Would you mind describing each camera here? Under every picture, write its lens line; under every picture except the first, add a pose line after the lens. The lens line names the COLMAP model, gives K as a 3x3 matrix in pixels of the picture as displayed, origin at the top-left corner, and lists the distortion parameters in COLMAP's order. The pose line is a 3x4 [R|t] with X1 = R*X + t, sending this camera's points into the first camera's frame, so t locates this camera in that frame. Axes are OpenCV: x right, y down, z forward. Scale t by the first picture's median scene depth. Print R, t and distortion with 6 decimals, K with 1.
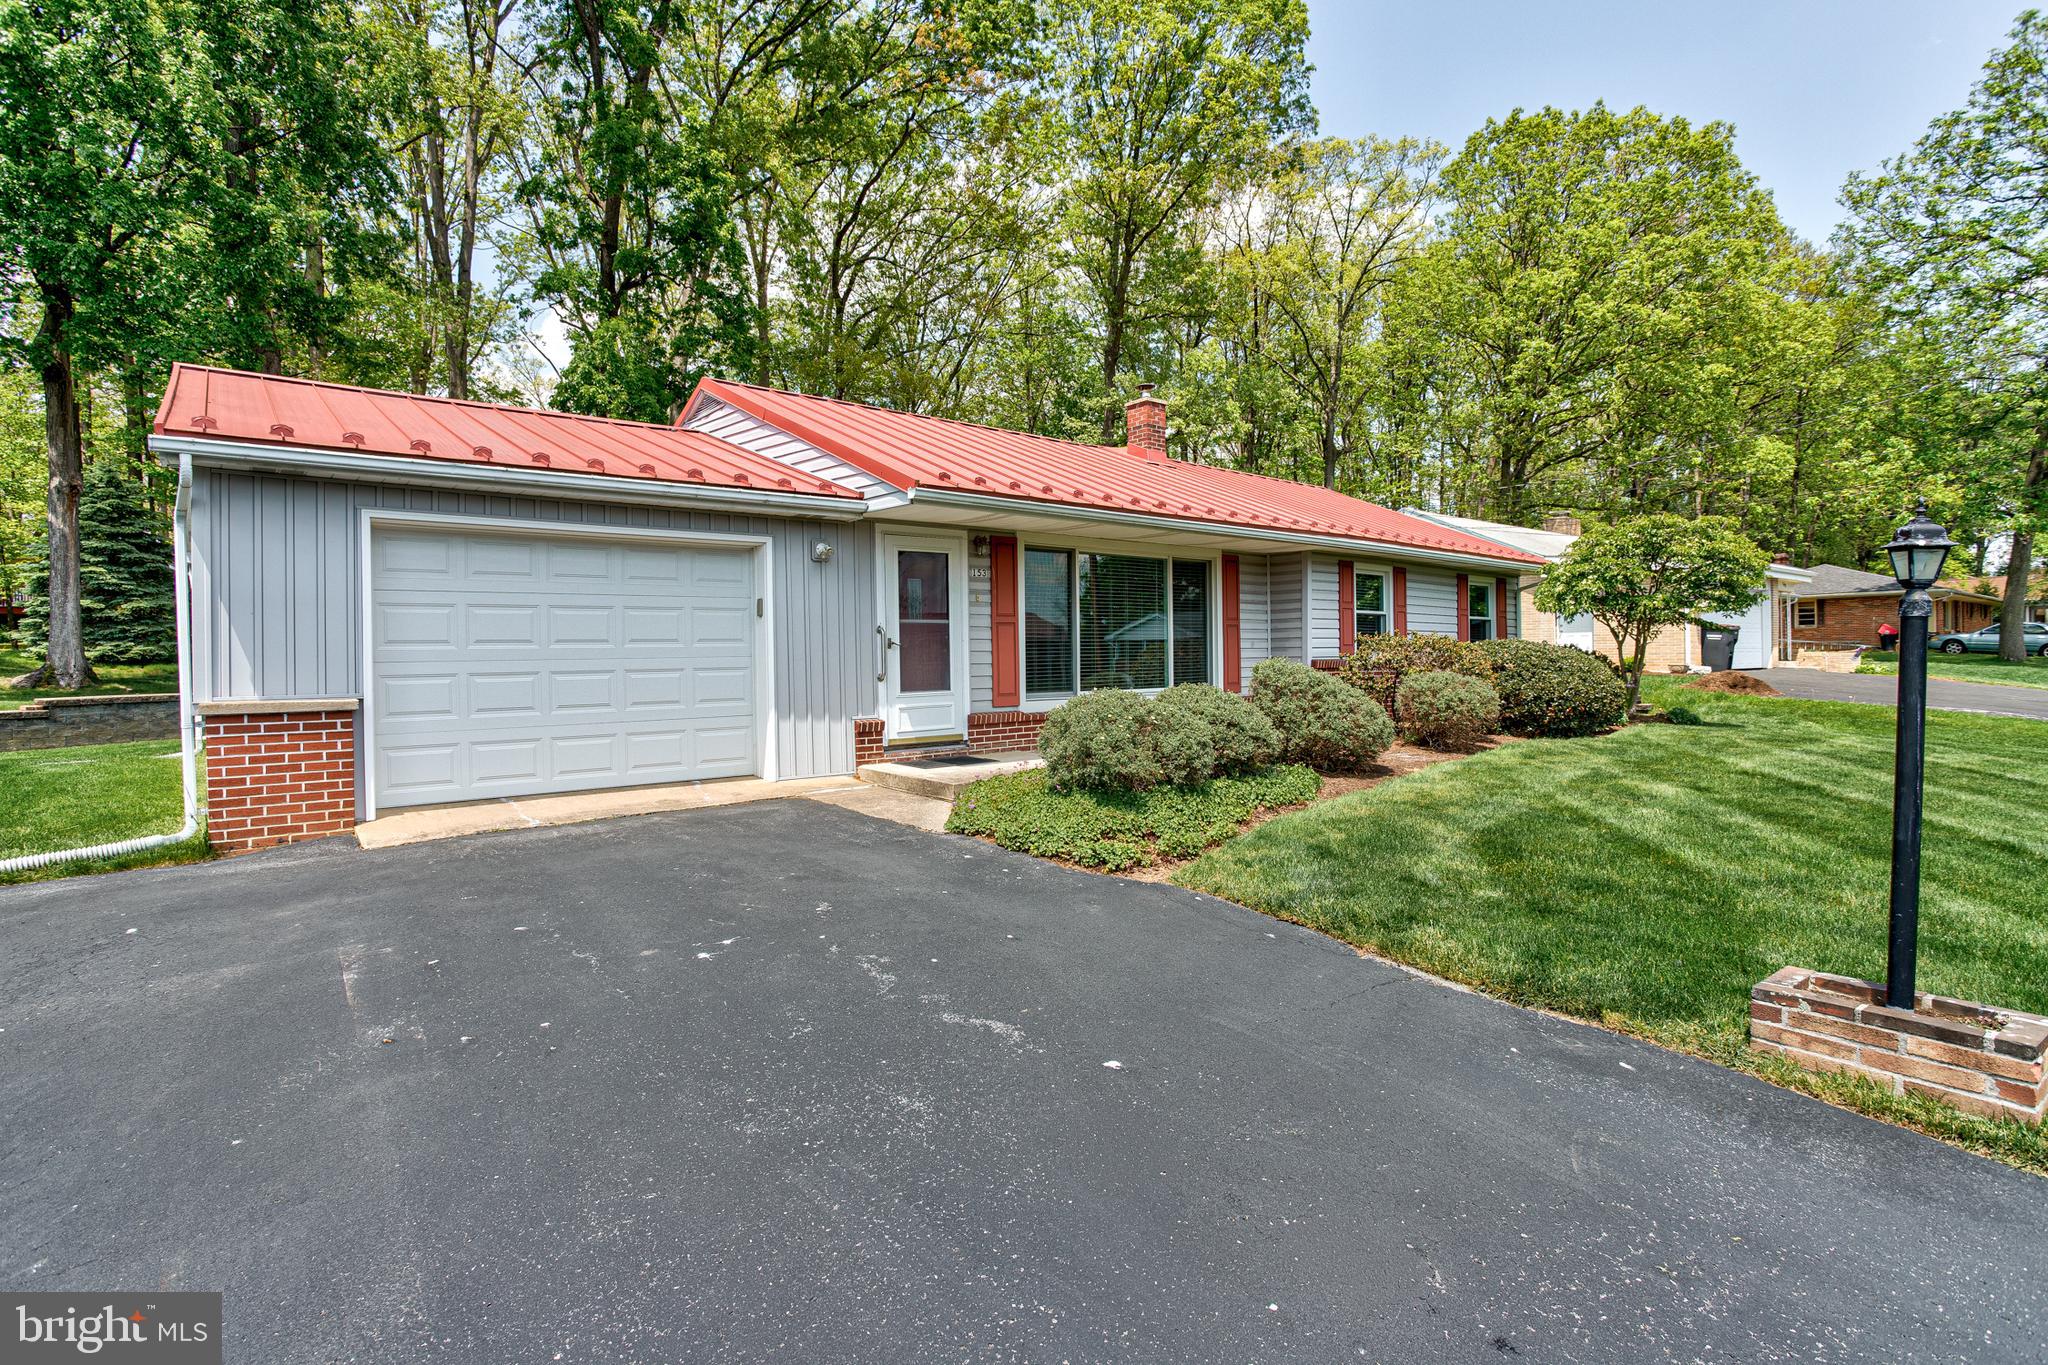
lens RADIAL K [[1010.3, 0, 1017.5], [0, 1010.3, 657.9], [0, 0, 1]] dist [-0.045933, 0.019617]
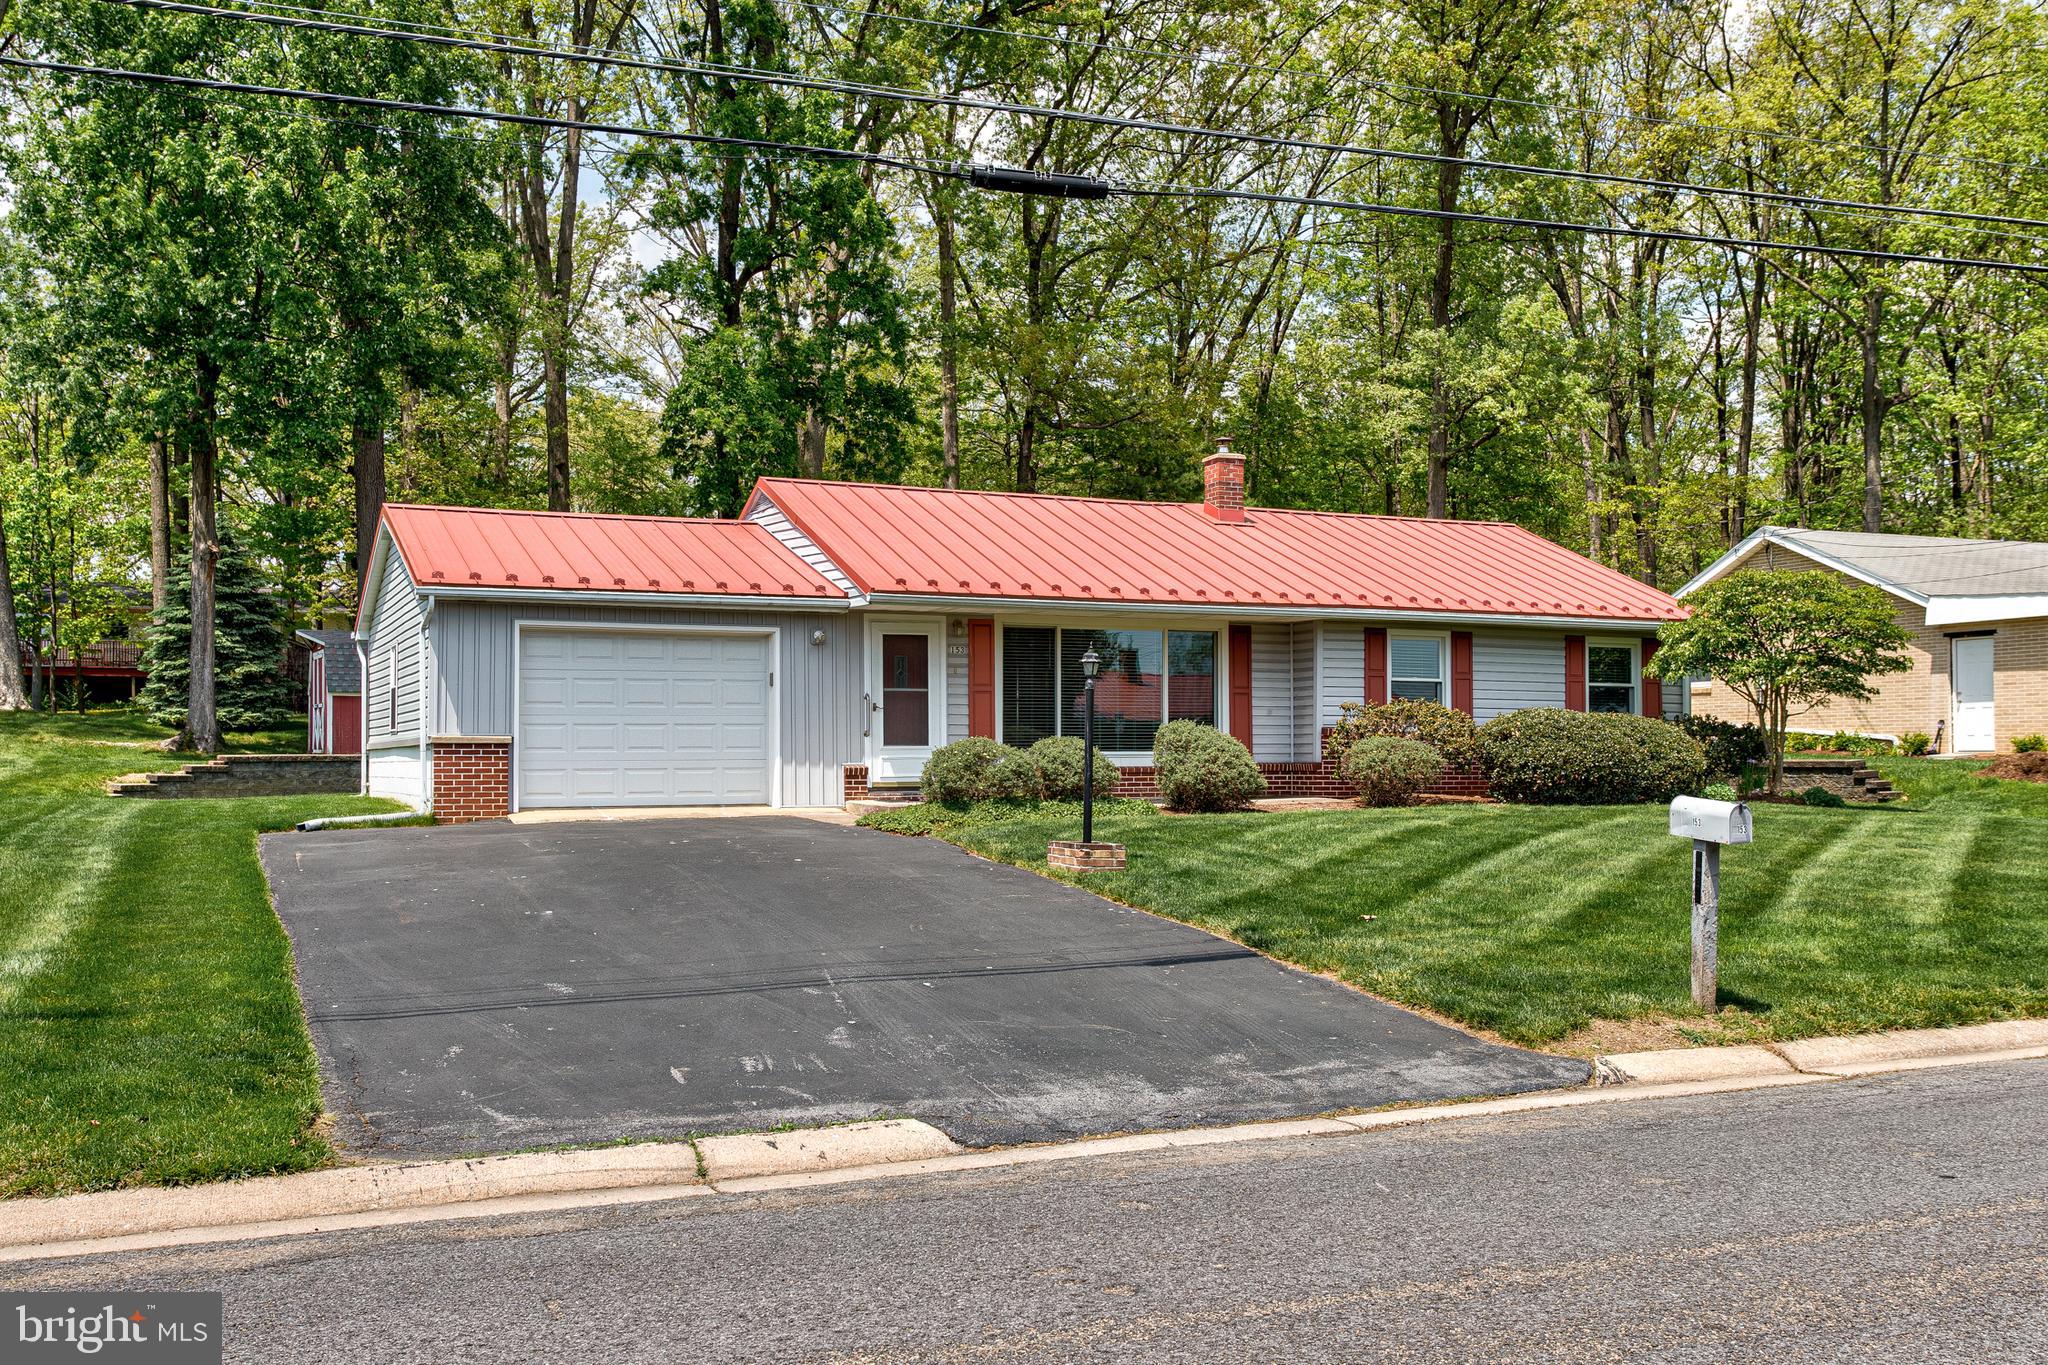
lens RADIAL K [[1963.0, 0, 1023.3], [0, 1963.0, 683.6], [0, 0, 1]] dist [-0.015589, 0.000000]
pose [[0.963896, 0.000832, -0.266278, 0.667649], [-0.010689, 0.999310, -0.035572, 0.039440], [0.266065, 0.037134, 0.963240, -1.250919]]
